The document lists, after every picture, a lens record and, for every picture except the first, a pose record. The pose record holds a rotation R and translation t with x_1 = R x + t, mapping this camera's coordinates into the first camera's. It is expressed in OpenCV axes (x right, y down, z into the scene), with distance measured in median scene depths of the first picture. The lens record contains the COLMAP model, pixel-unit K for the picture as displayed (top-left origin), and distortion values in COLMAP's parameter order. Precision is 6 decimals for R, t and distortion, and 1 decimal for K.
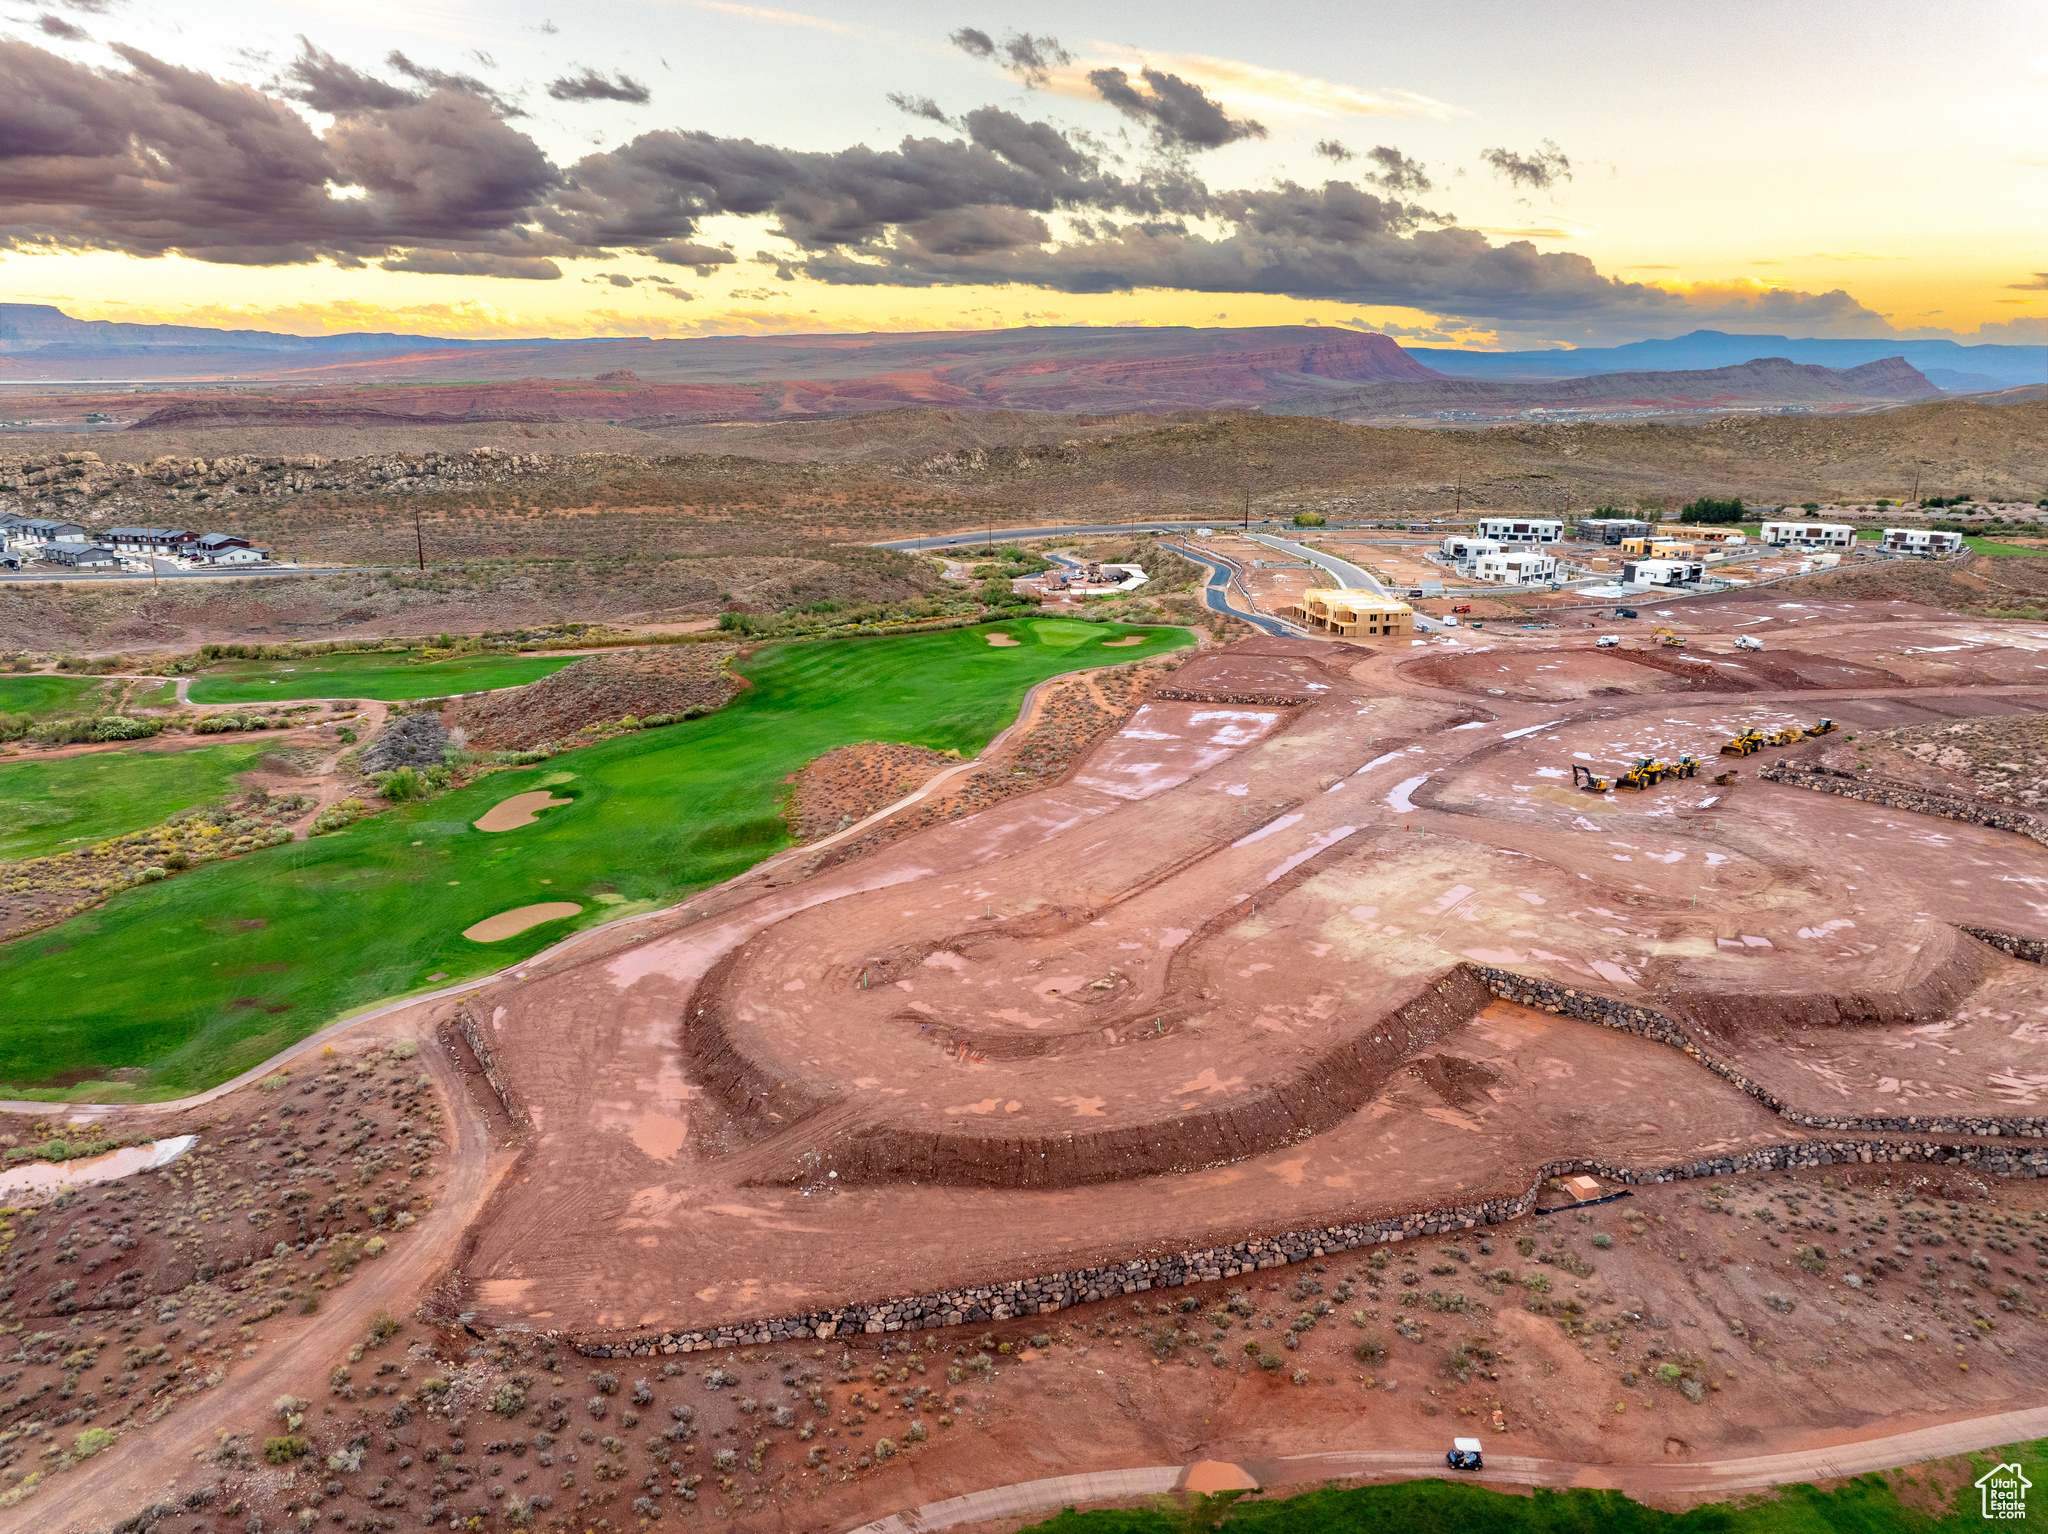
lens RADIAL K [[1444.7, 0, 1028.5], [0, 1444.7, 708.1], [0, 0, 1]] dist [-0.039222, 0.002418]
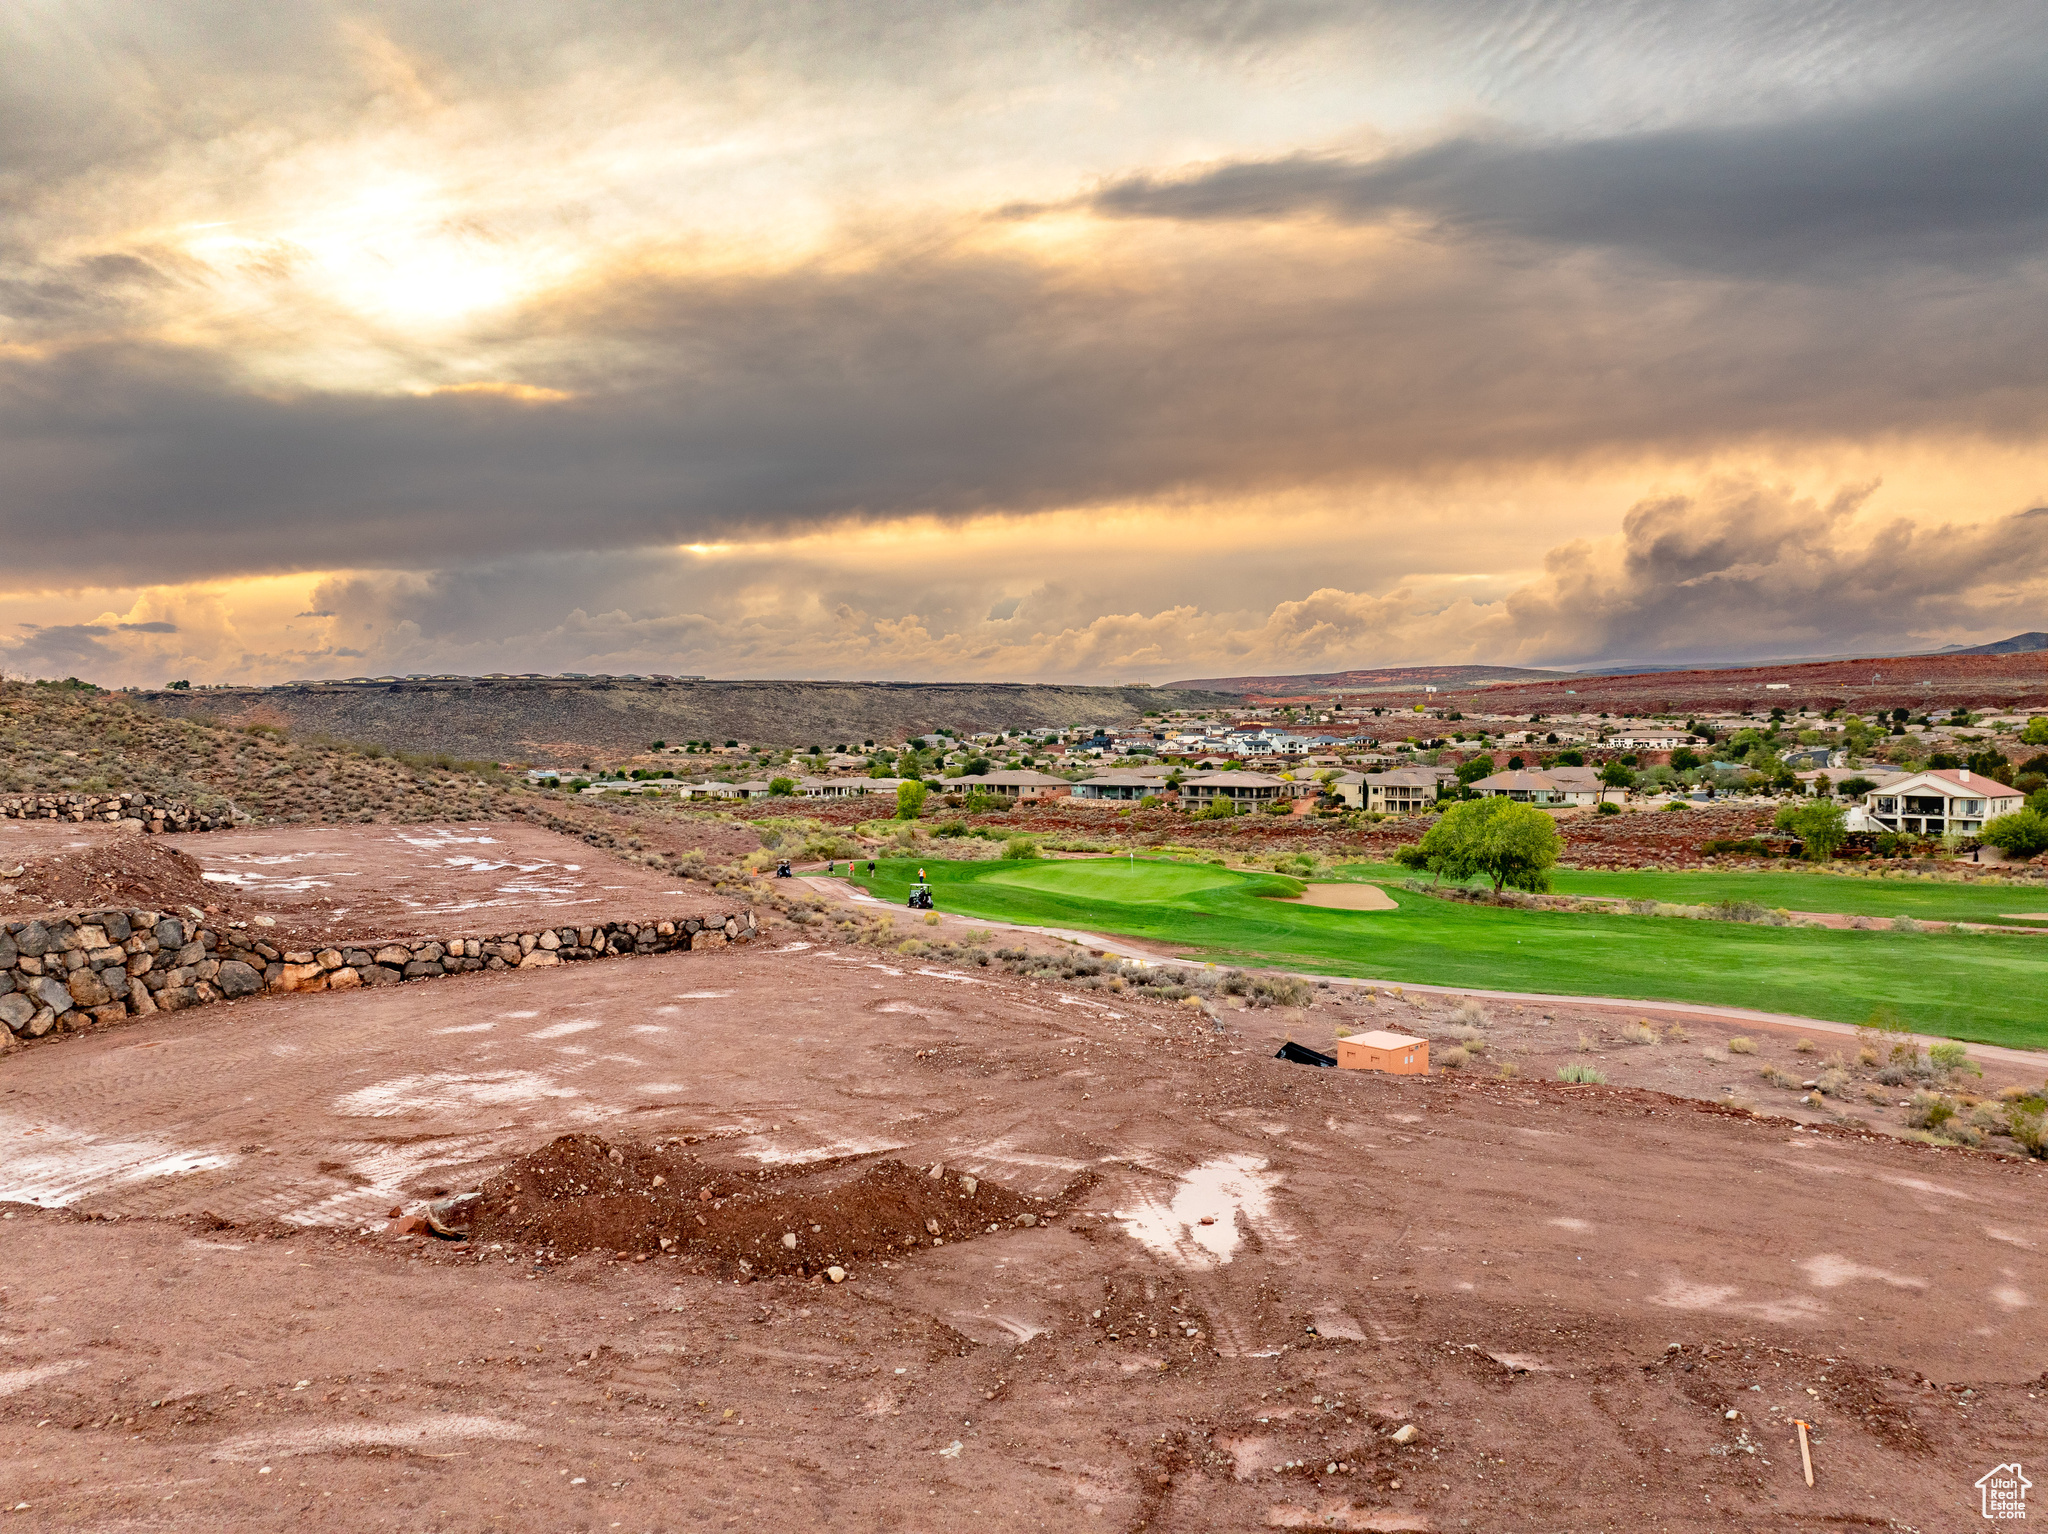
lens RADIAL K [[1444.7, 0, 1028.0], [0, 1444.7, 782.4], [0, 0, 1]] dist [-0.039222, 0.002418]
pose [[-0.455697, -0.031591, 0.889574, 0.064029], [0.201803, 0.969682, 0.137812, 0.087604], [-0.866958, 0.242319, -0.435506, 0.452789]]
